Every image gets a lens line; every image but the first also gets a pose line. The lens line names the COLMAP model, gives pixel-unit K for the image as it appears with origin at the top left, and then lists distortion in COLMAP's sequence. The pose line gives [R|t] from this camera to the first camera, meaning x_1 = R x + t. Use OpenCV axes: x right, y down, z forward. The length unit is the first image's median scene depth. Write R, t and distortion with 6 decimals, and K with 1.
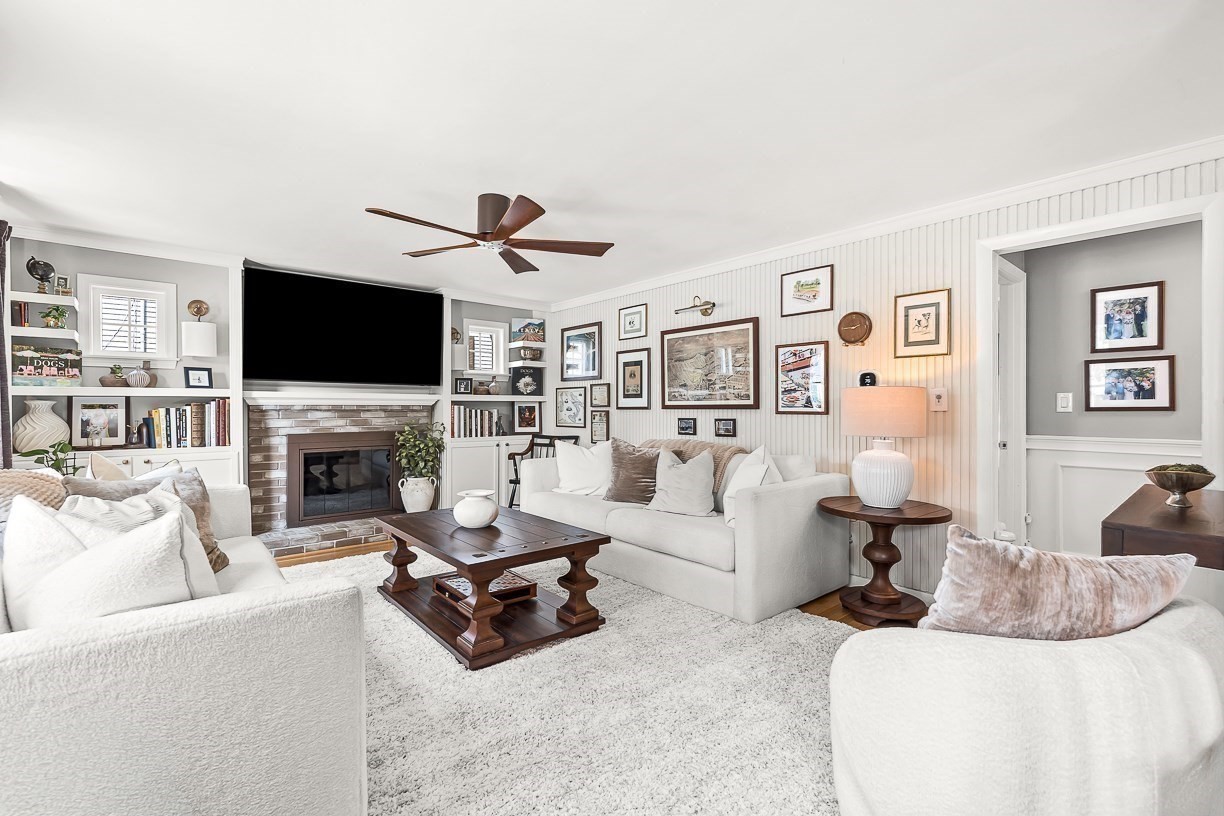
lens RADIAL K [[537.8, 0, 604.6], [0, 537.8, 412.5], [0, 0, 1]] dist [-0.004030, 0.001433]
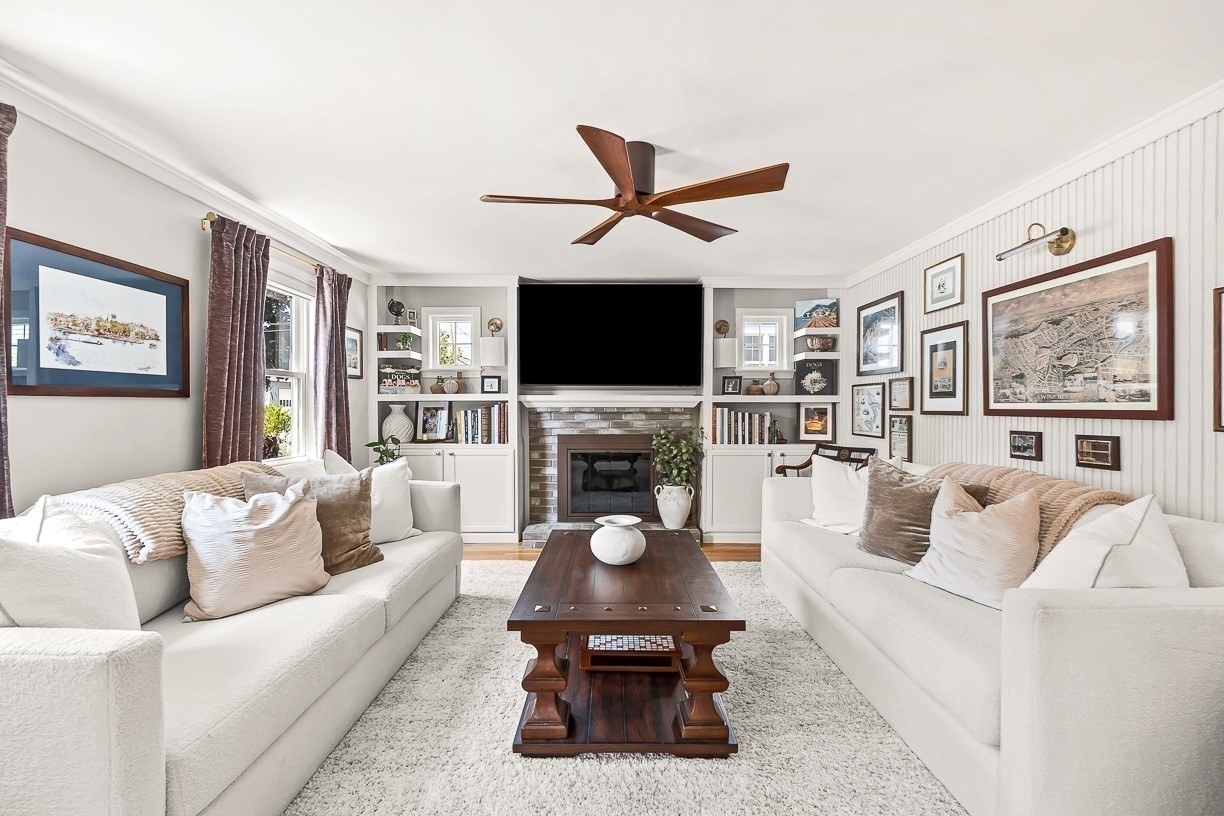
lens RADIAL K [[537.8, 0, 608.2], [0, 537.8, 411.1], [0, 0, 1]] dist [-0.004030, 0.001433]
pose [[0.772483, 0.007062, -0.634996, 0.170822], [-0.005792, 0.999975, 0.004075, -0.011734], [0.635009, 0.000530, 0.772505, 0.238313]]
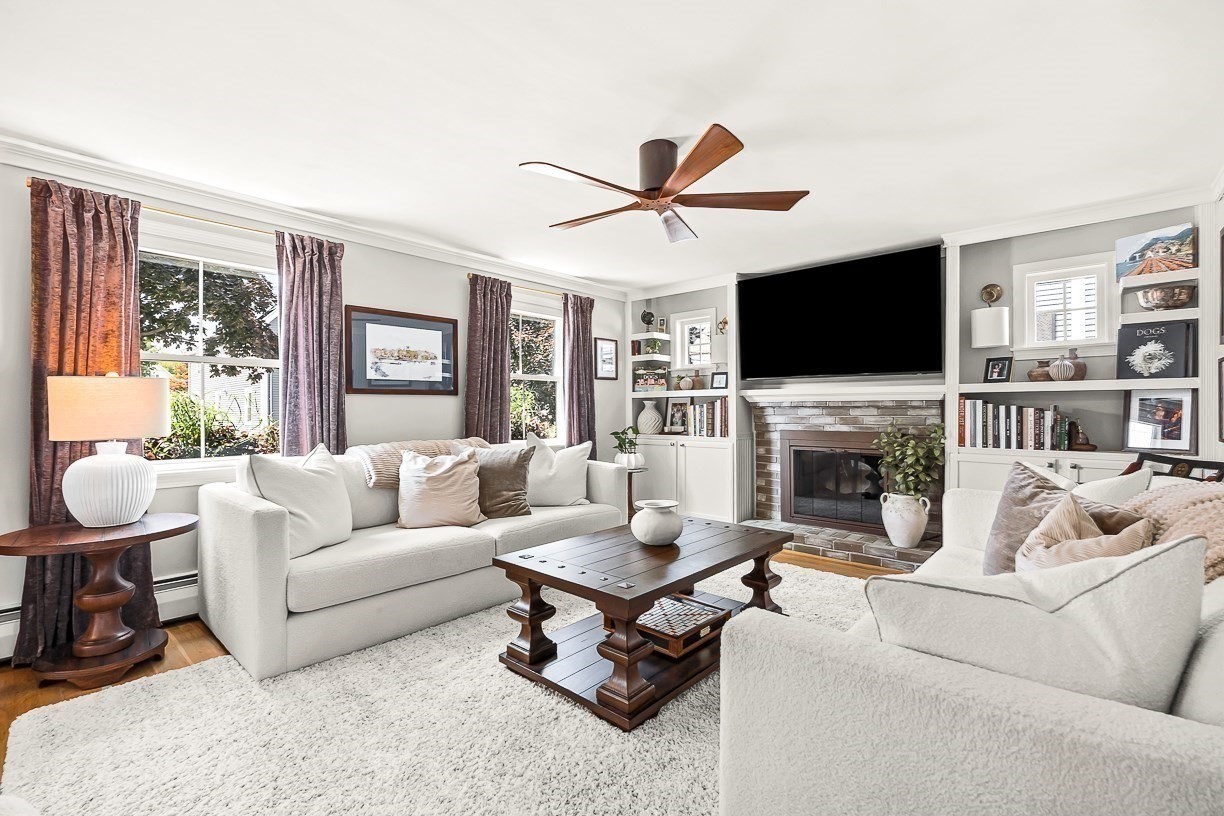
lens RADIAL K [[537.8, 0, 612.9], [0, 537.8, 414.2], [0, 0, 1]] dist [-0.004030, 0.001433]
pose [[0.147934, 0.010813, -0.988938, 0.390809], [-0.004592, 0.999937, 0.010246, 0.000717], [0.988987, 0.003026, 0.147975, 0.534254]]
